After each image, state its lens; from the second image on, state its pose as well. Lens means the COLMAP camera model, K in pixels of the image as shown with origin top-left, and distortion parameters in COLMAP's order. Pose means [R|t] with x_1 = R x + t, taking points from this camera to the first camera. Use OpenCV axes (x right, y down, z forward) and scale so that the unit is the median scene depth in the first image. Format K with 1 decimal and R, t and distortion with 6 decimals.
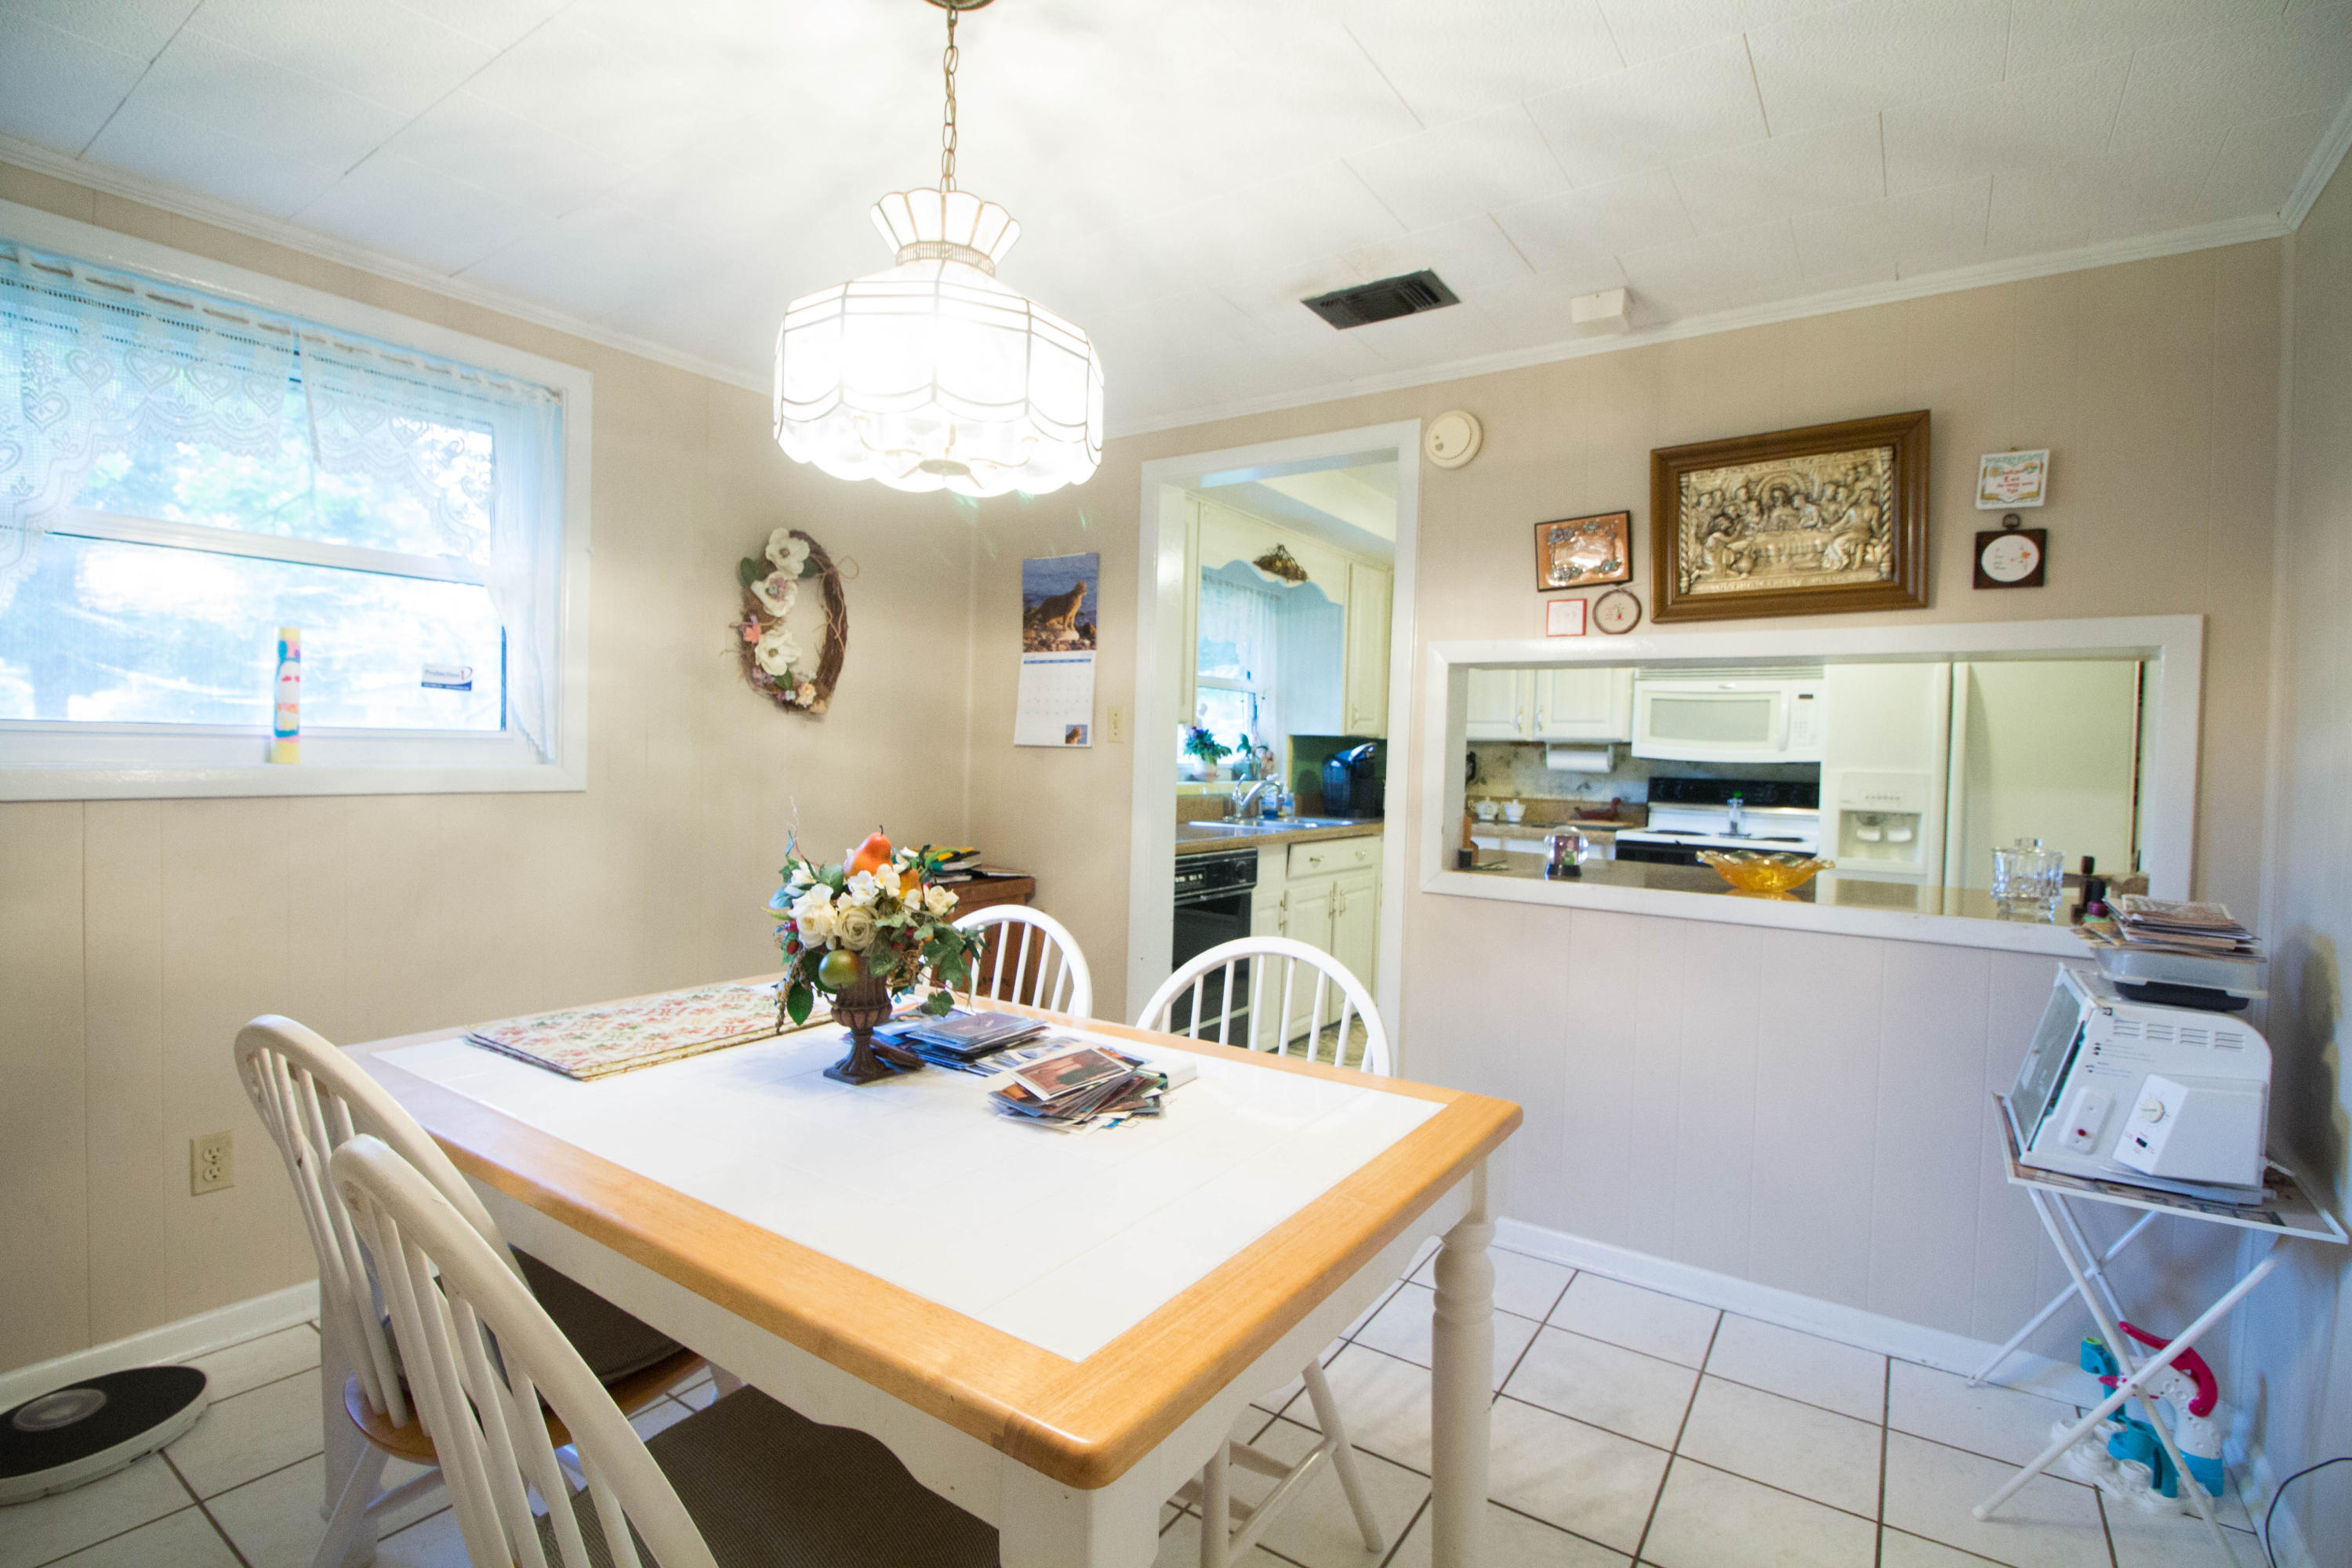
lens RADIAL K [[1072.3, 0, 1181.2], [0, 1072.3, 776.9], [0, 0, 1]] dist [-0.000132, -0.014422]
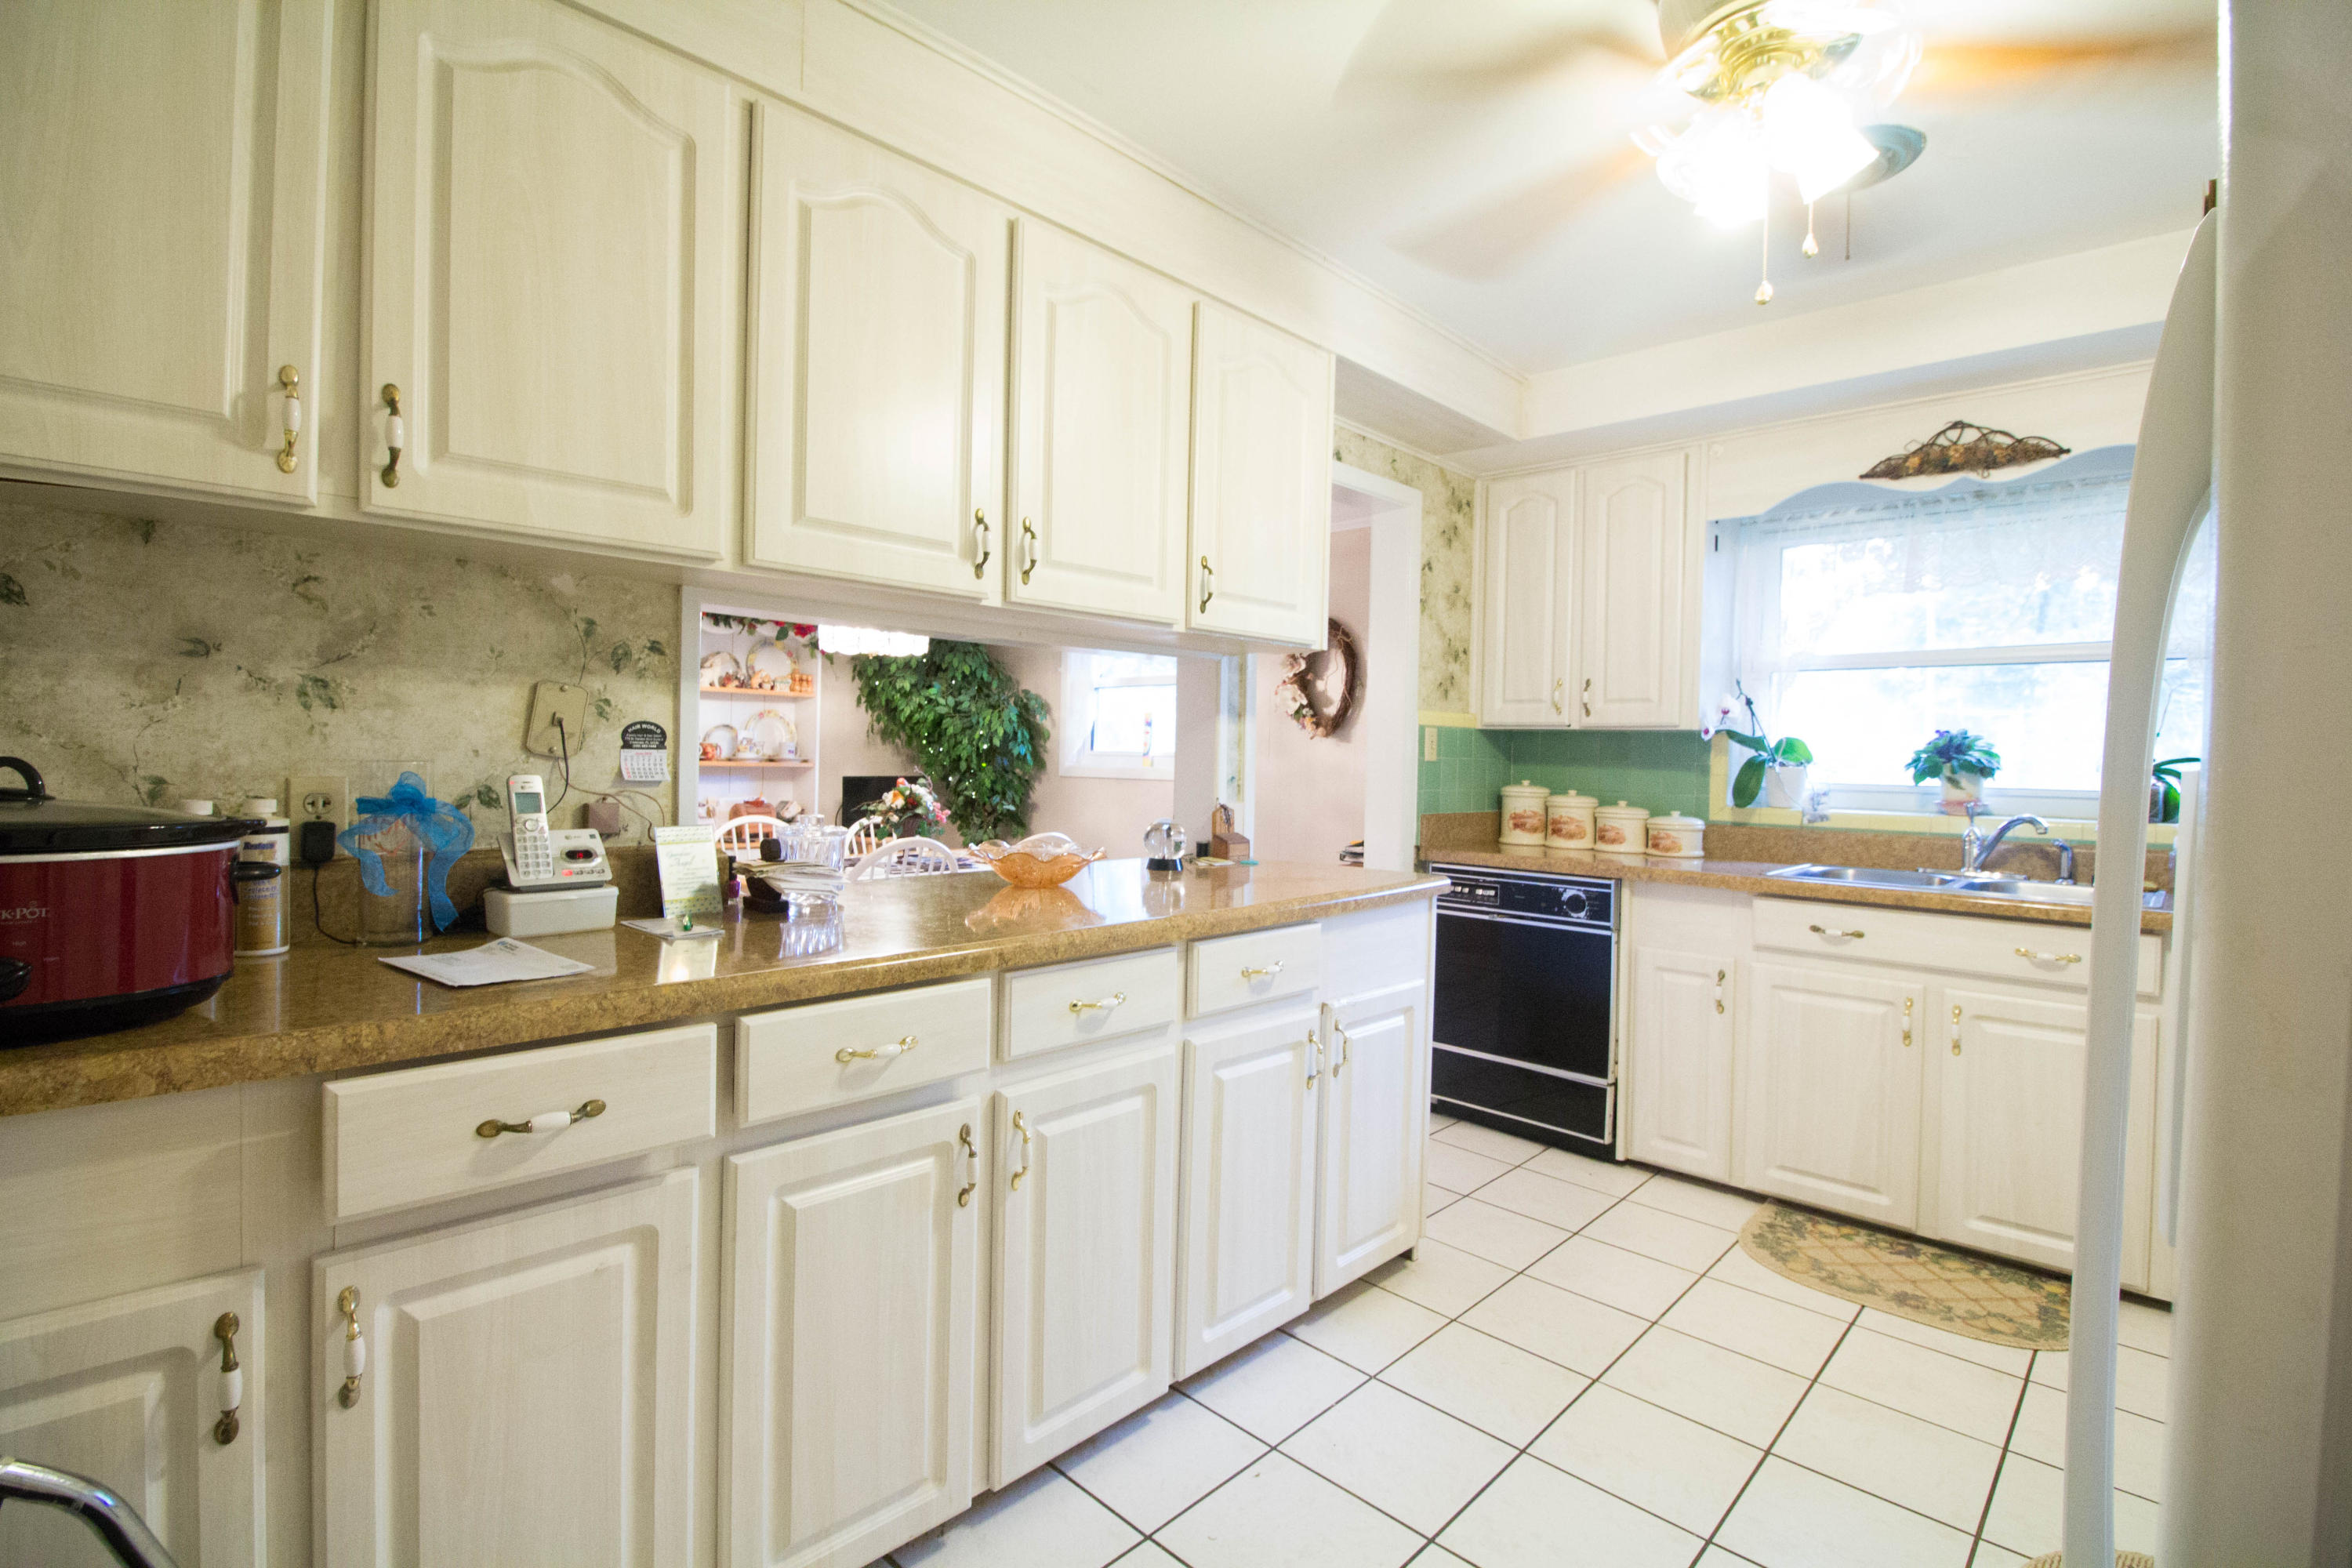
lens RADIAL K [[1090.2, 0, 1172.0], [0, 1090.2, 771.2], [0, 0, 1]] dist [0.002606, -0.014884]
pose [[-0.165671, -0.016838, -0.986037, 0.704046], [-0.051606, 0.998632, -0.008383, 0.007613], [0.984830, 0.049497, -0.166313, 0.618221]]
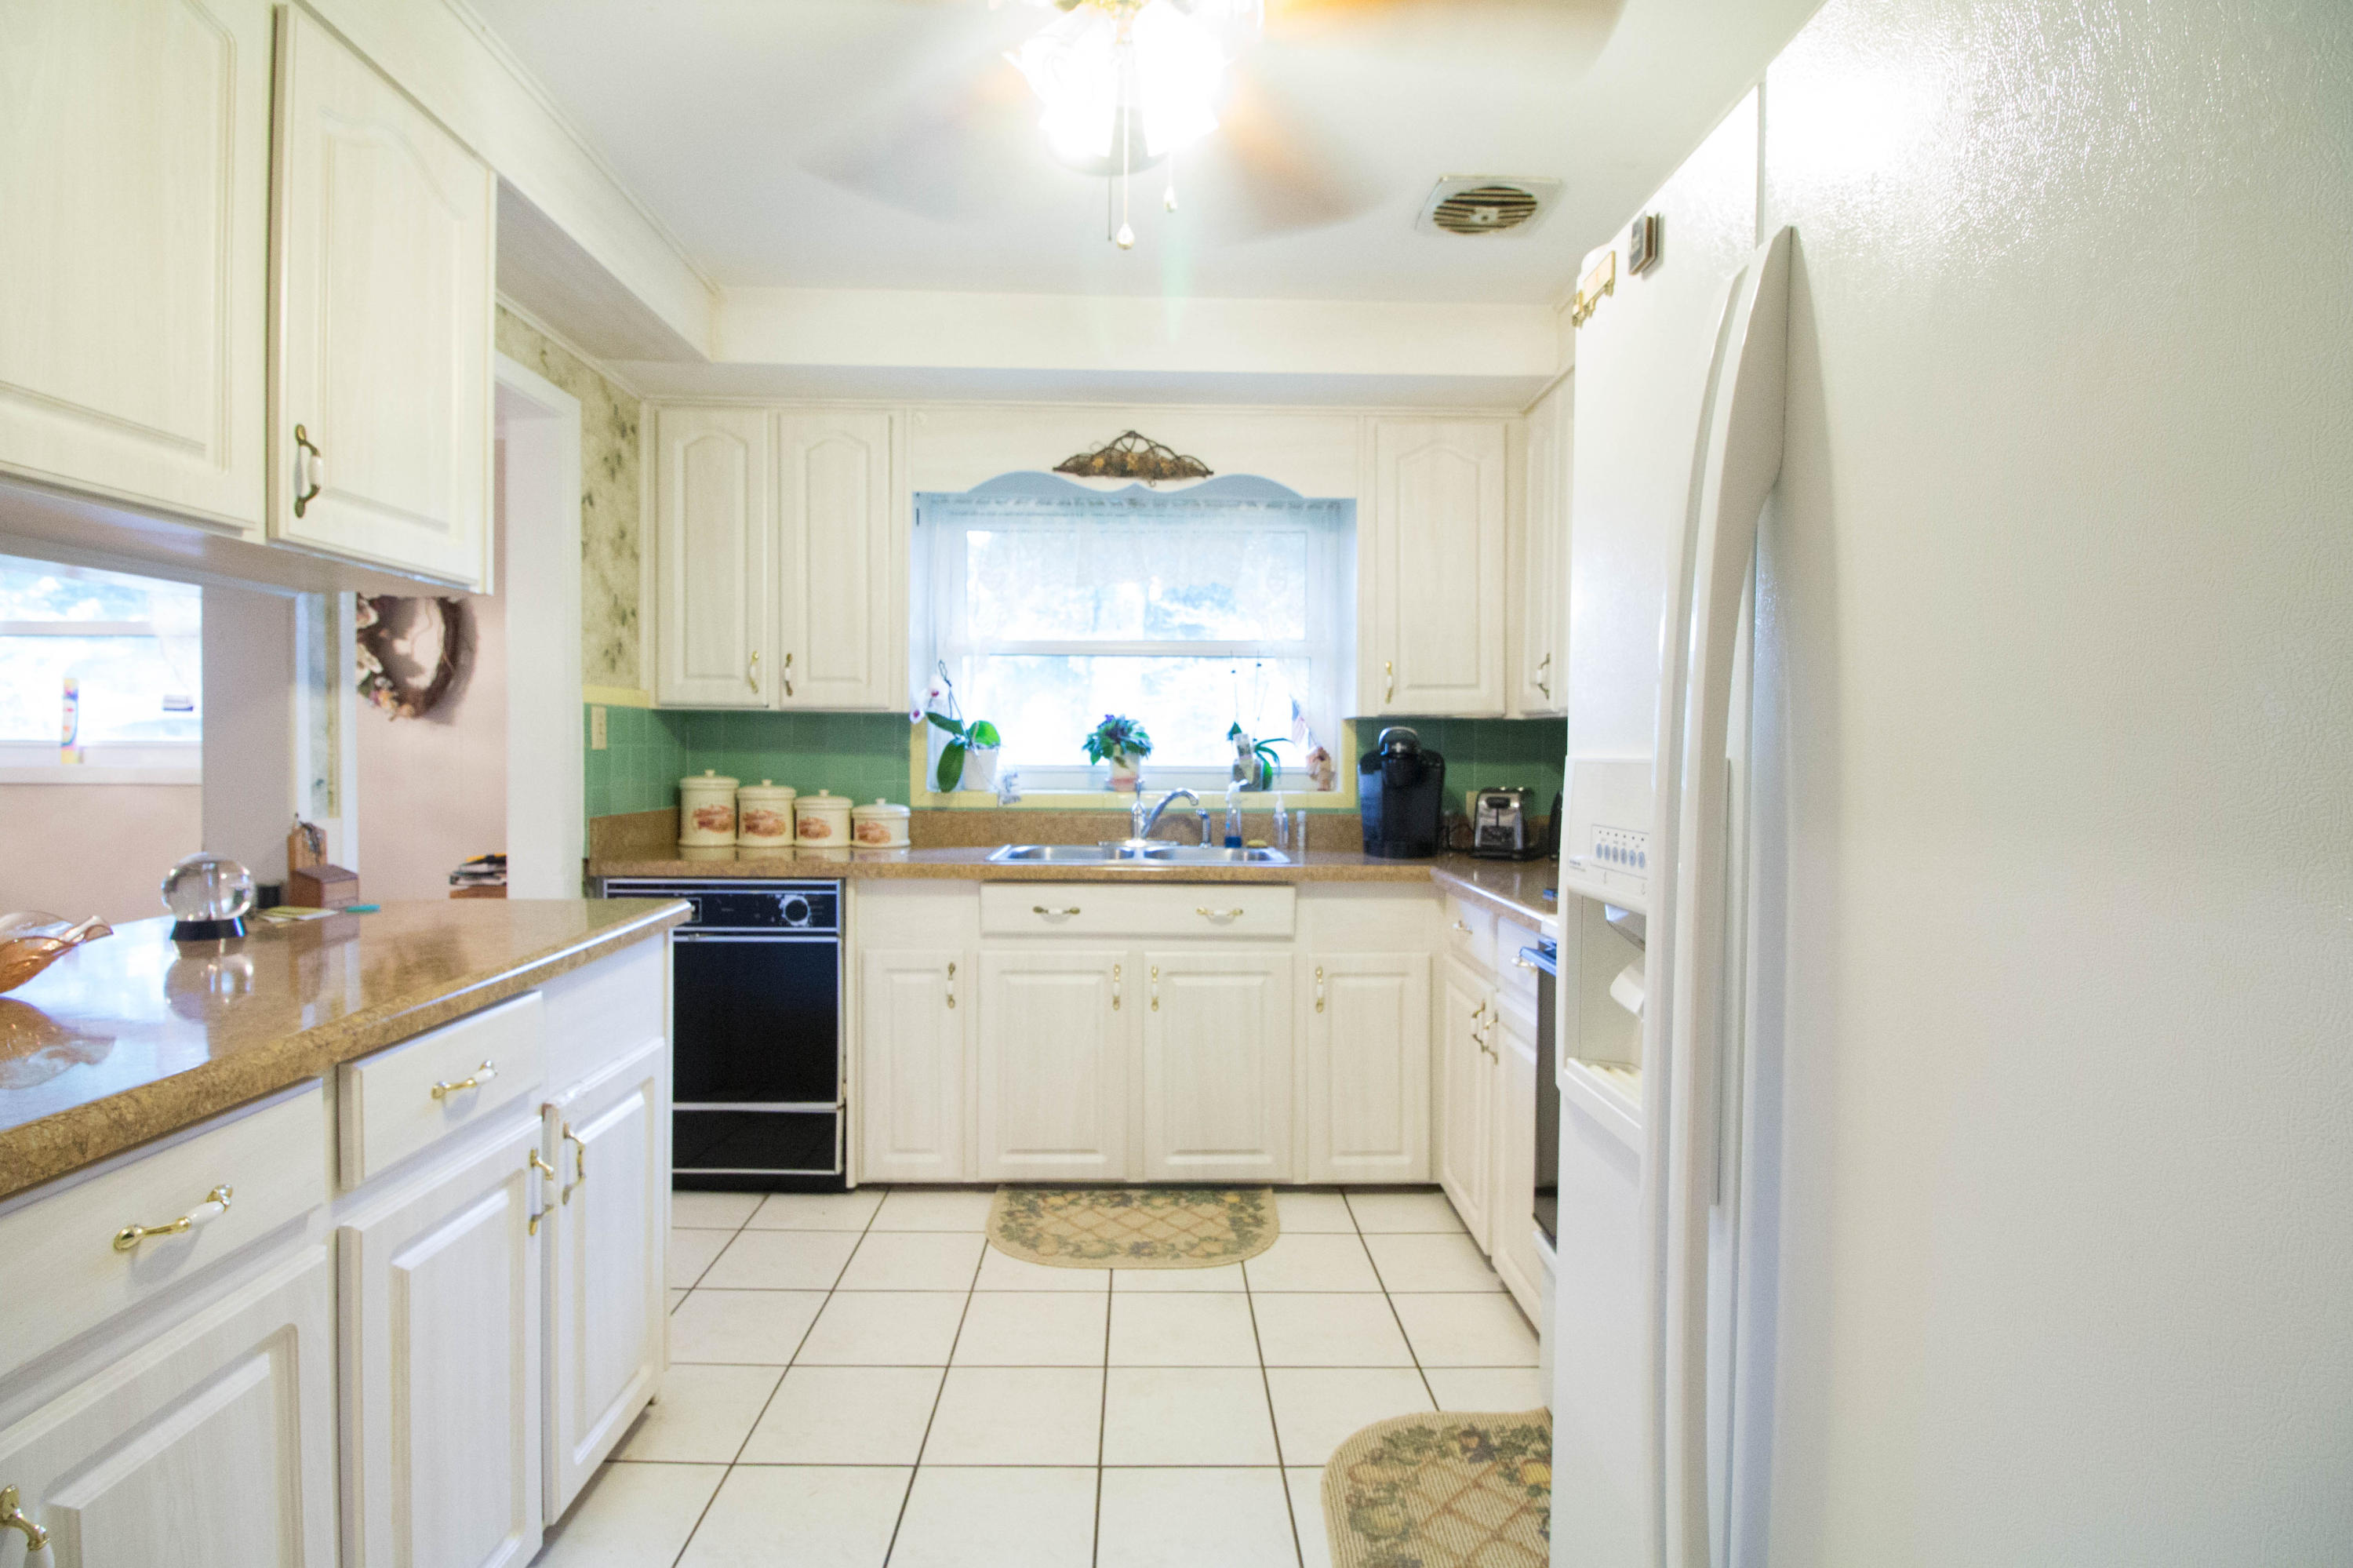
lens RADIAL K [[1136.0, 0, 1171.5], [0, 1136.0, 771.3], [0, 0, 1]] dist [0.001687, -0.013971]
pose [[0.582128, -0.008364, -0.813054, 0.619236], [-0.012494, 0.999737, -0.019230, 0.005162], [0.813001, 0.021353, 0.581870, 0.566112]]
